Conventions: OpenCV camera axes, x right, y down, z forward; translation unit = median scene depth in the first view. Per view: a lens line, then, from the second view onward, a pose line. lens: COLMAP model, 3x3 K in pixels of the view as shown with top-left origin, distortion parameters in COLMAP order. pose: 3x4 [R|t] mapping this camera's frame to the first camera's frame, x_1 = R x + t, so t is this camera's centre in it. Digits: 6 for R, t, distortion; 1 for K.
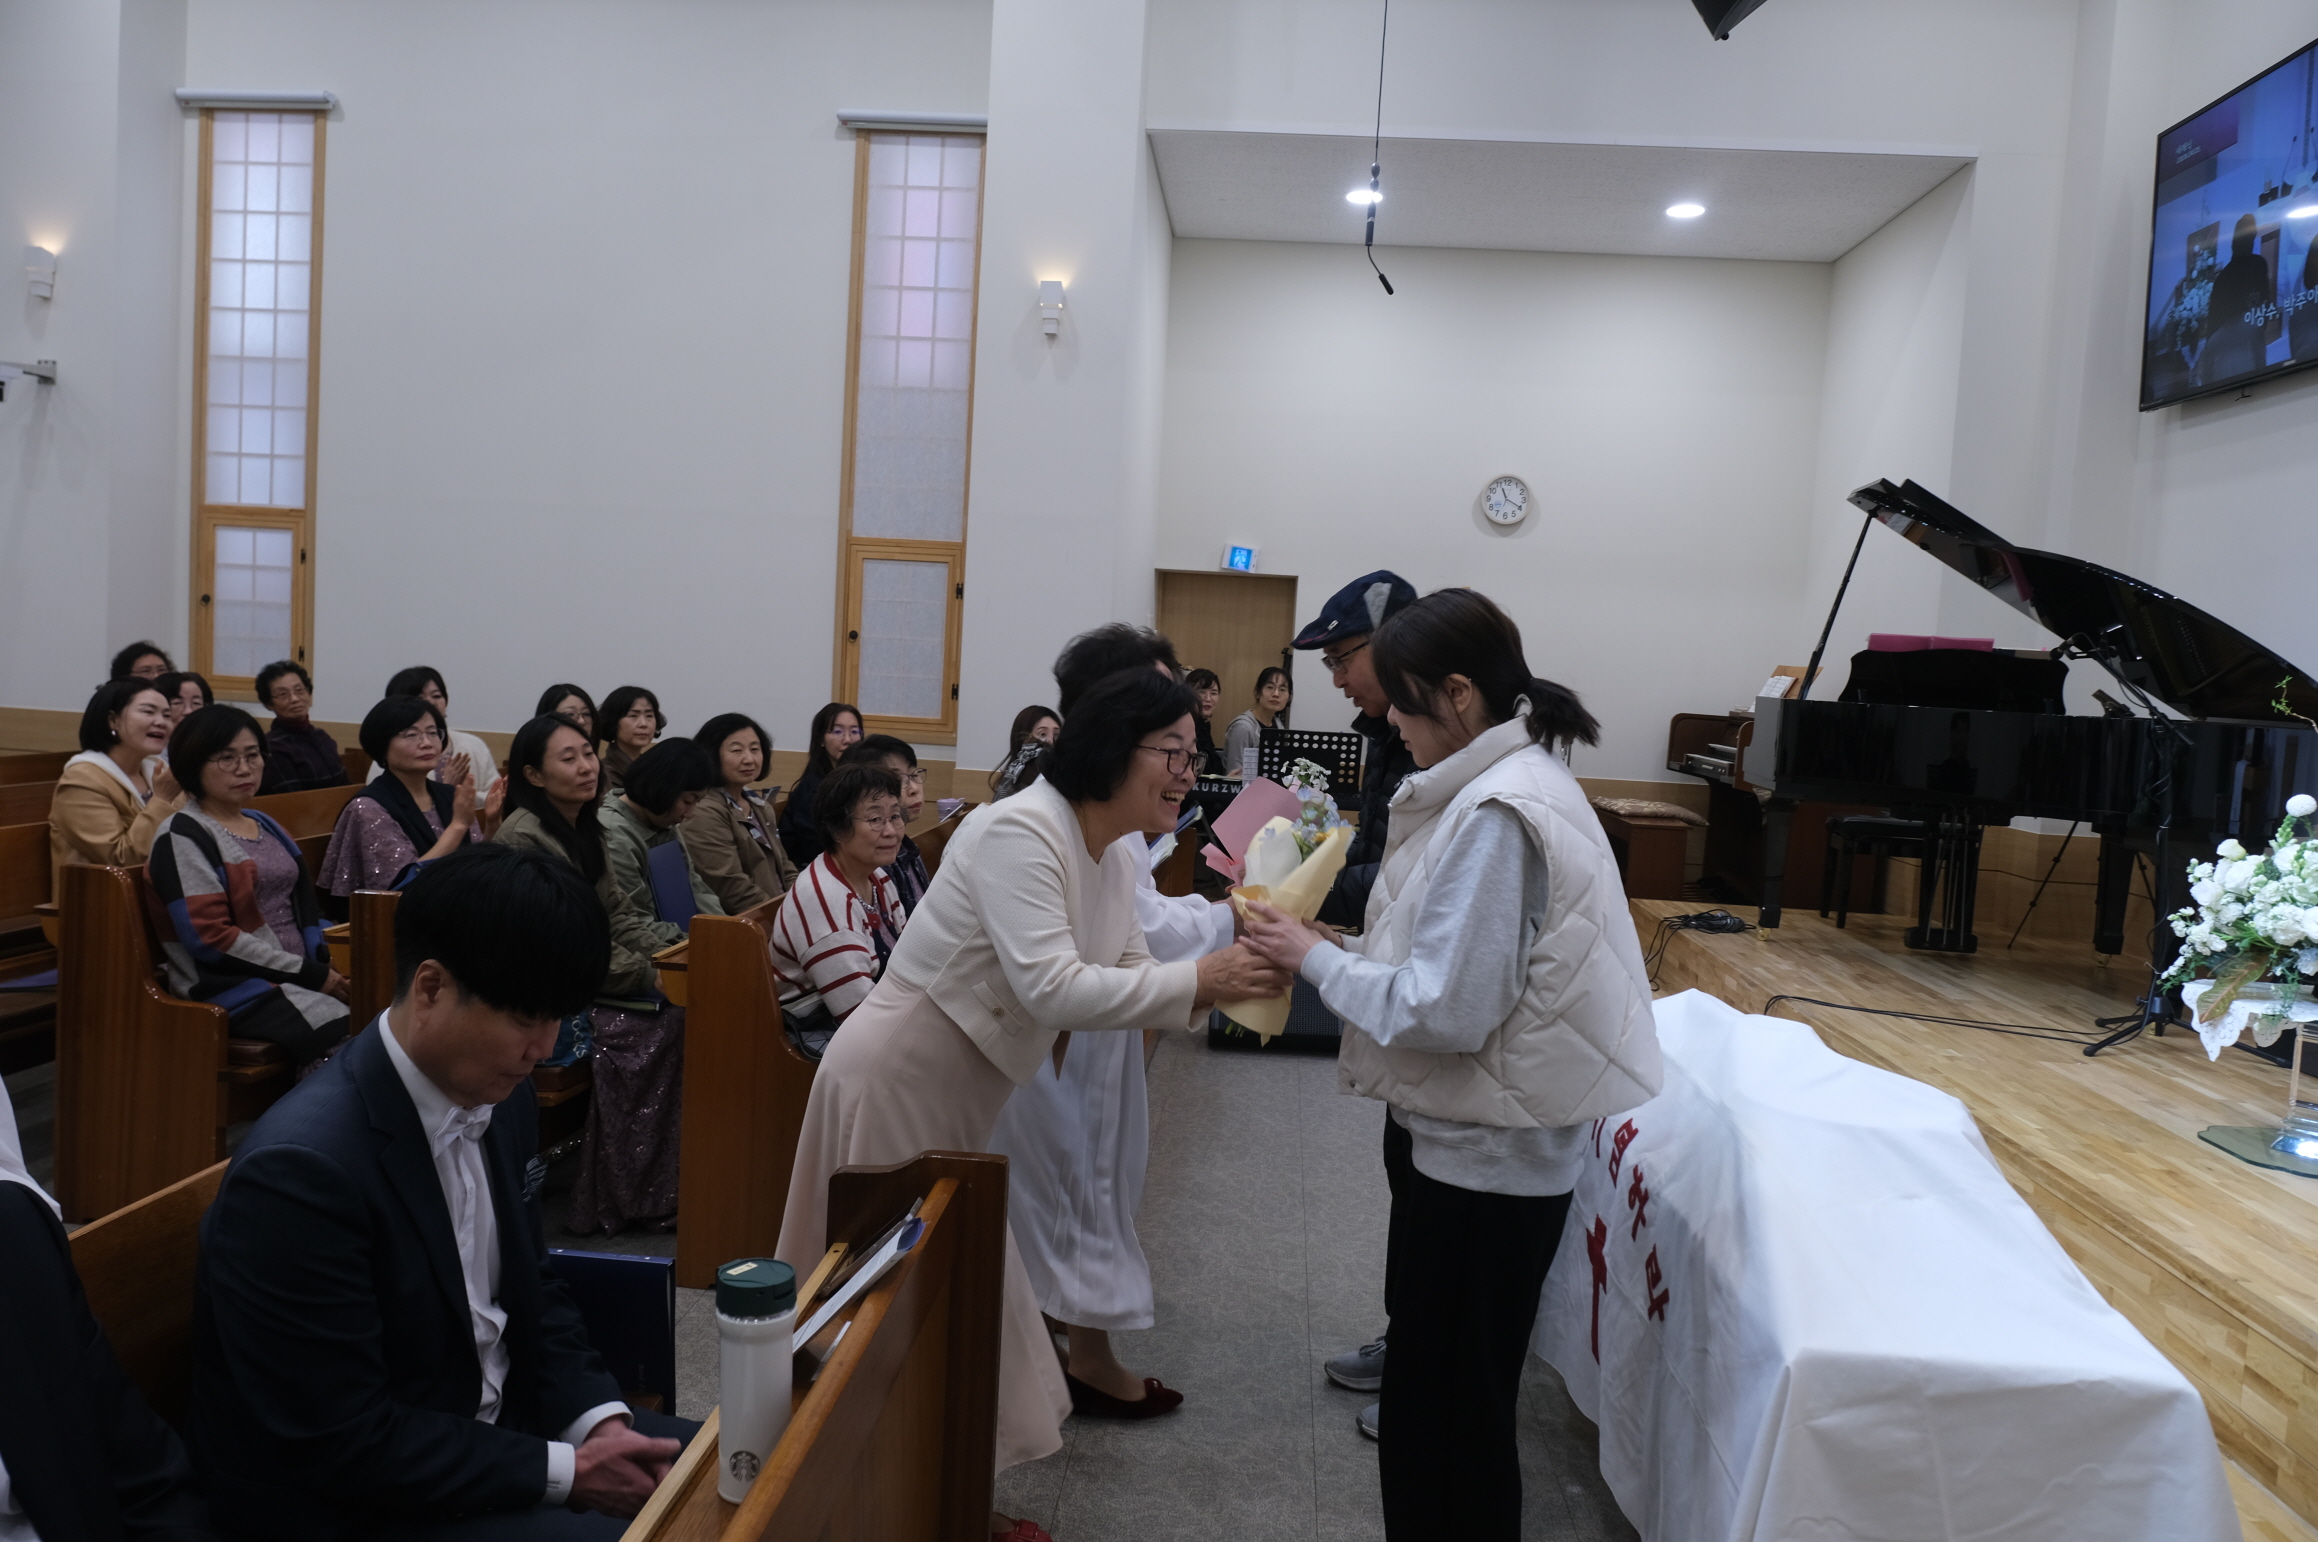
lens RADIAL K [[1535.8, 0, 1156.8], [0, 1535.8, 745.2], [0, 0, 1]] dist [-0.019251, 0.022232]
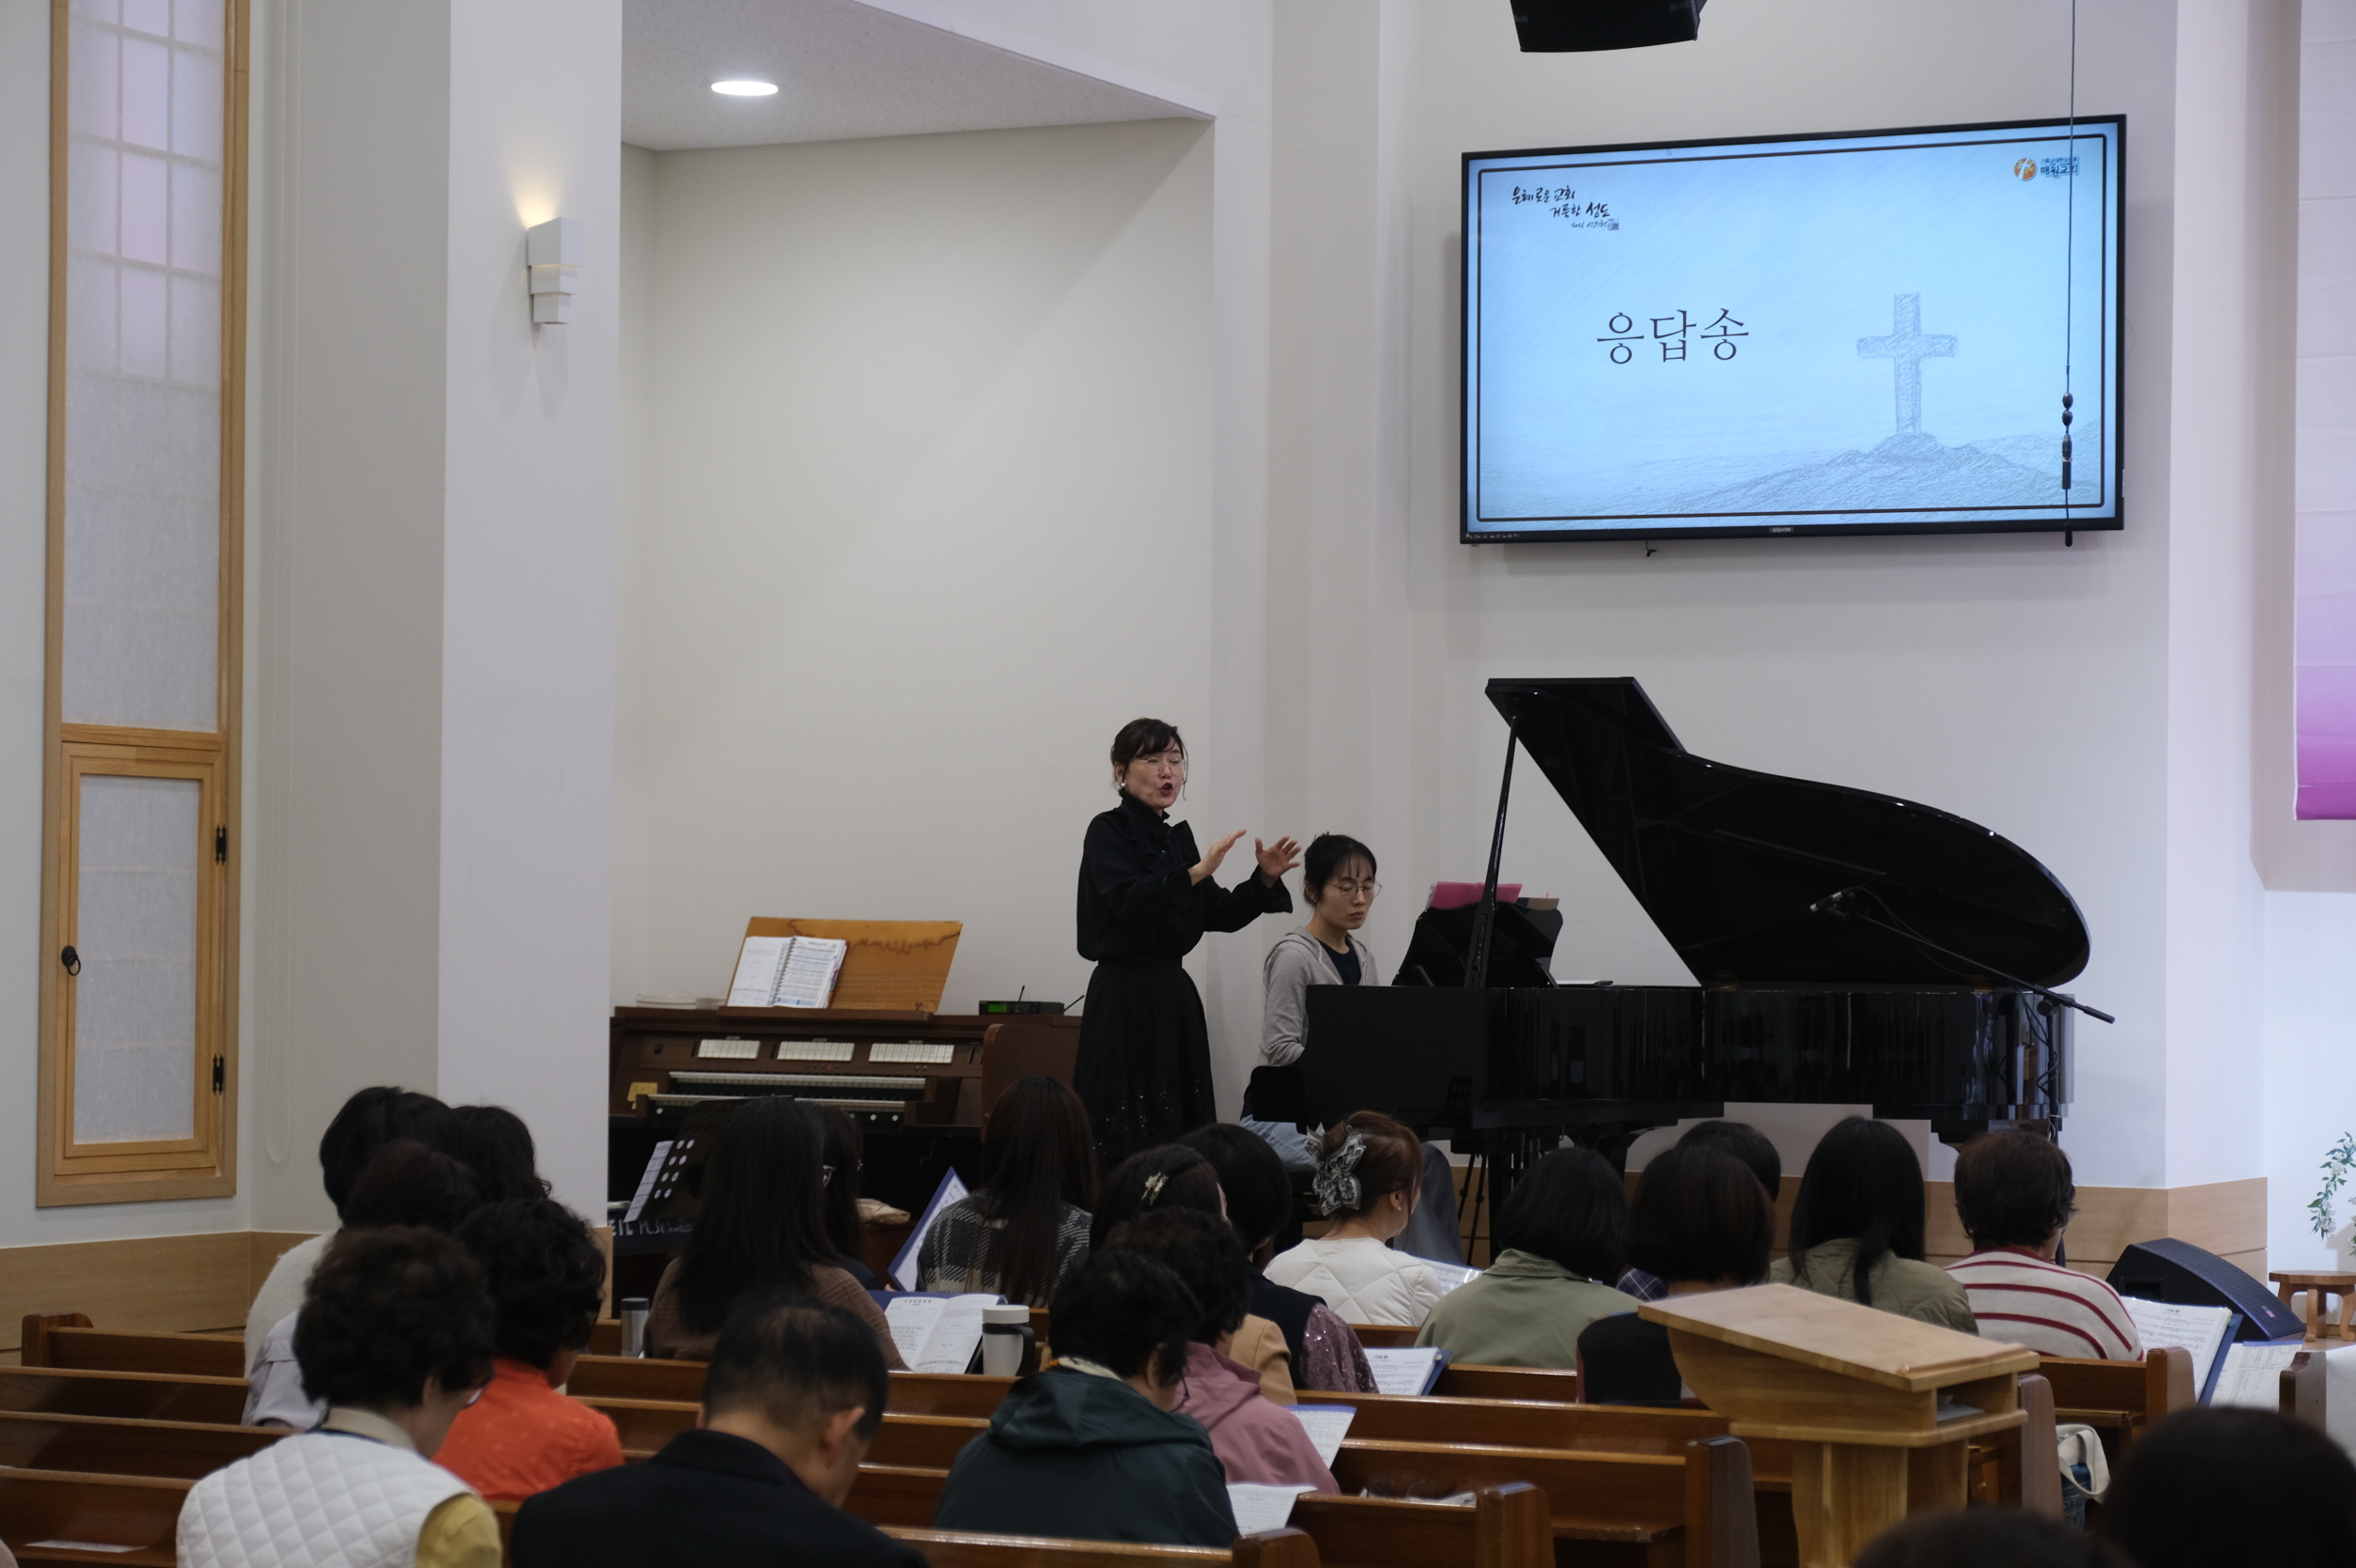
lens RADIAL K [[5713.8, 0, 1177.0], [0, 5713.8, 793.7], [0, 0, 1]] dist [0.209255, 0.000000]
pose [[0.391520, -0.022819, 0.919887, -1.545167], [0.062985, 0.998012, -0.002051, -0.094486], [-0.918011, 0.058742, 0.392179, 0.101145]]
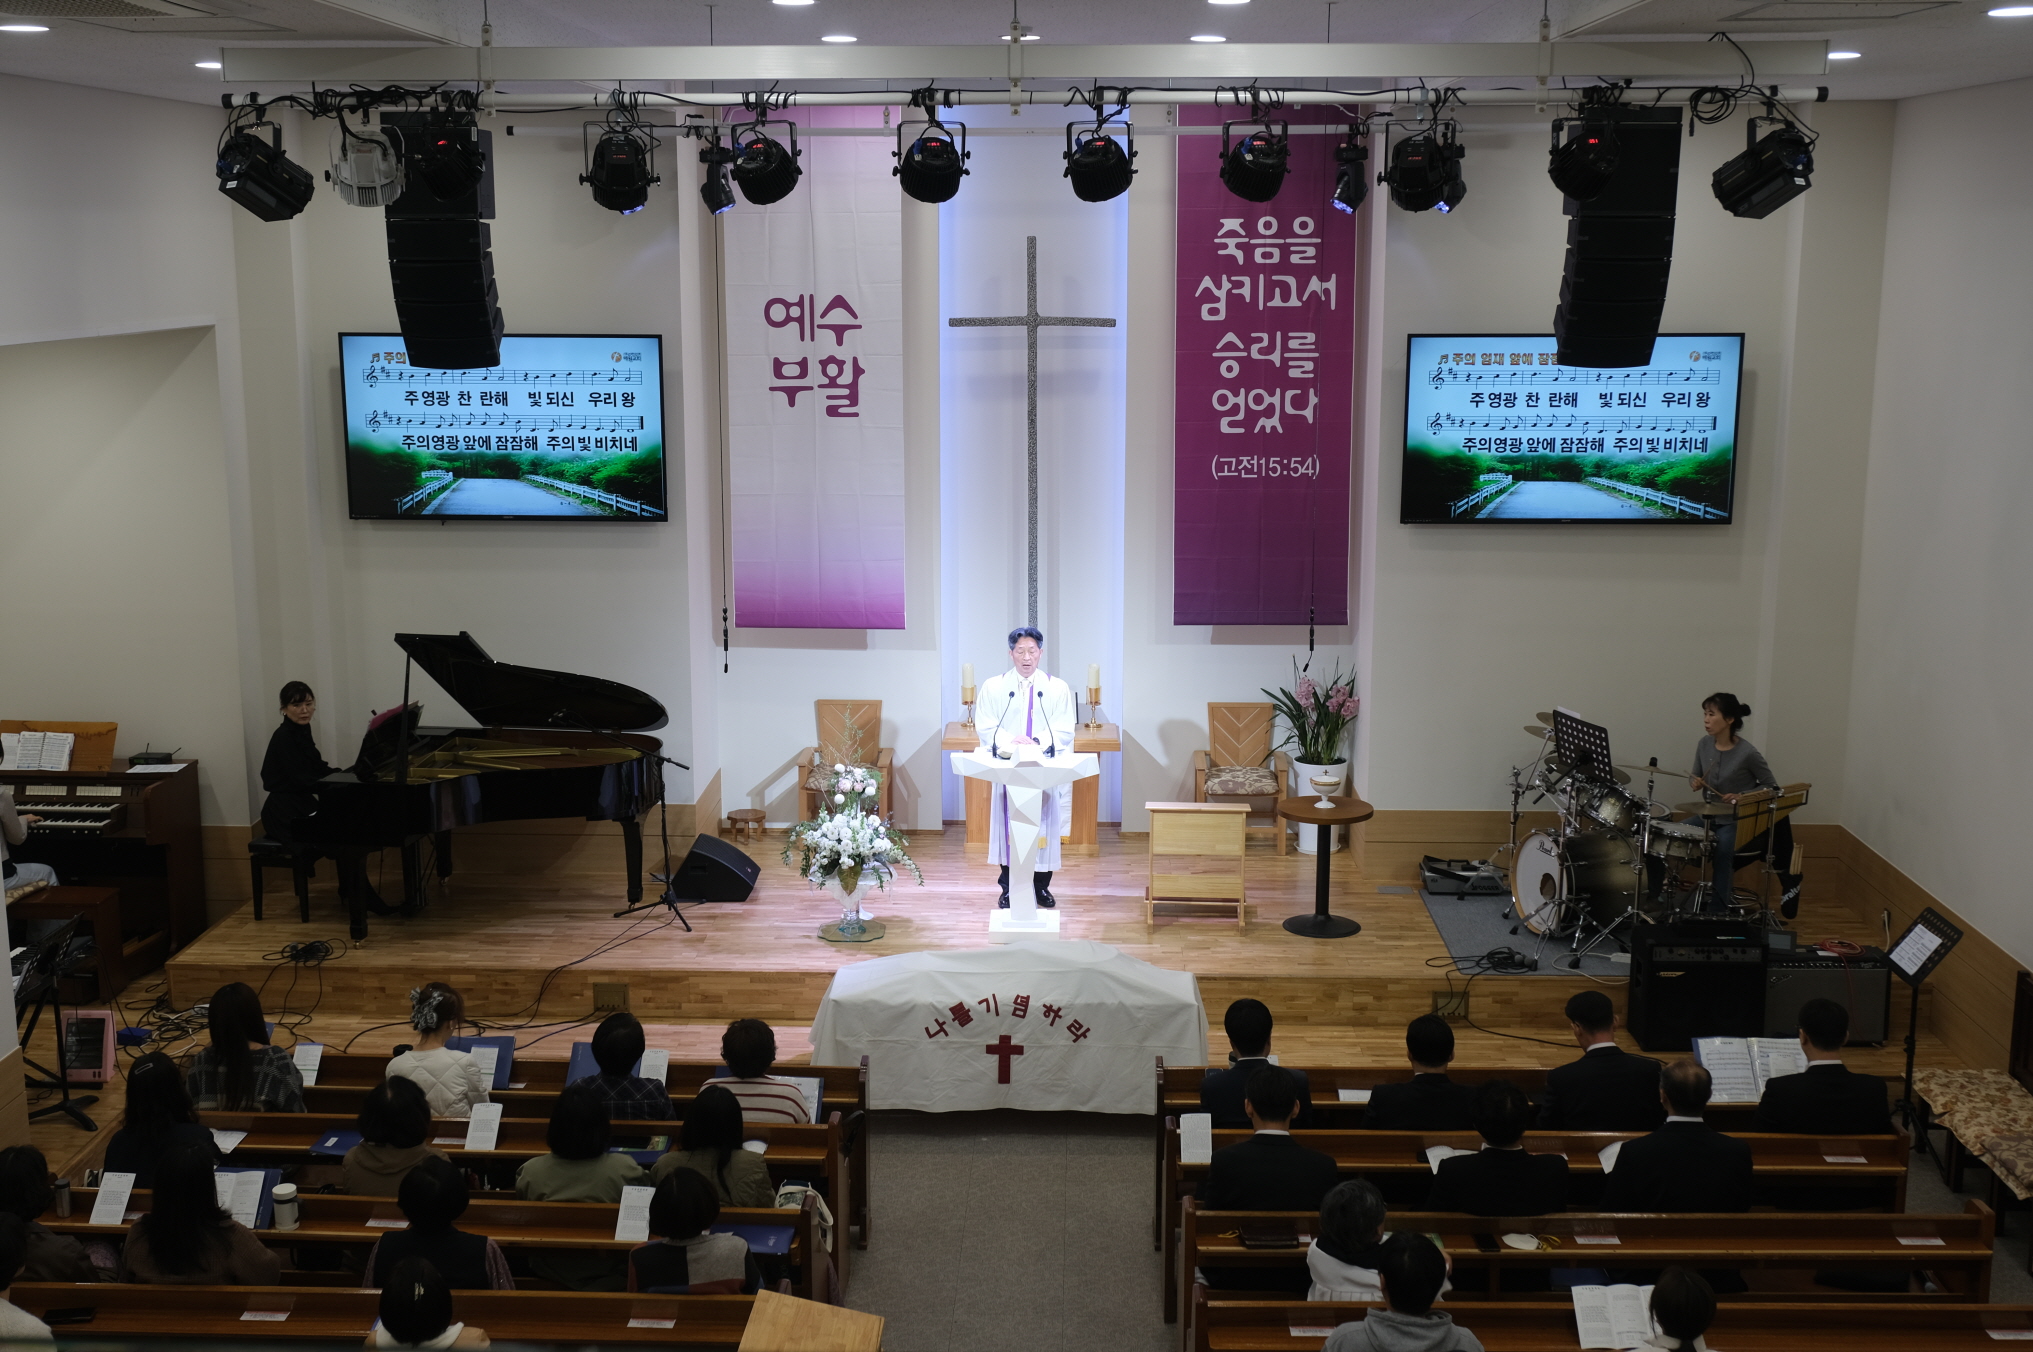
lens RADIAL K [[2300.8, 0, 968.6], [0, 2300.8, 709.9], [0, 0, 1]] dist [0.016205, 0.000000]
pose [[-0.000067, -0.261371, 0.965238, -1.320263], [0.058916, 0.963561, 0.260921, -0.503580], [-0.998263, 0.056885, 0.015334, 0.339771]]
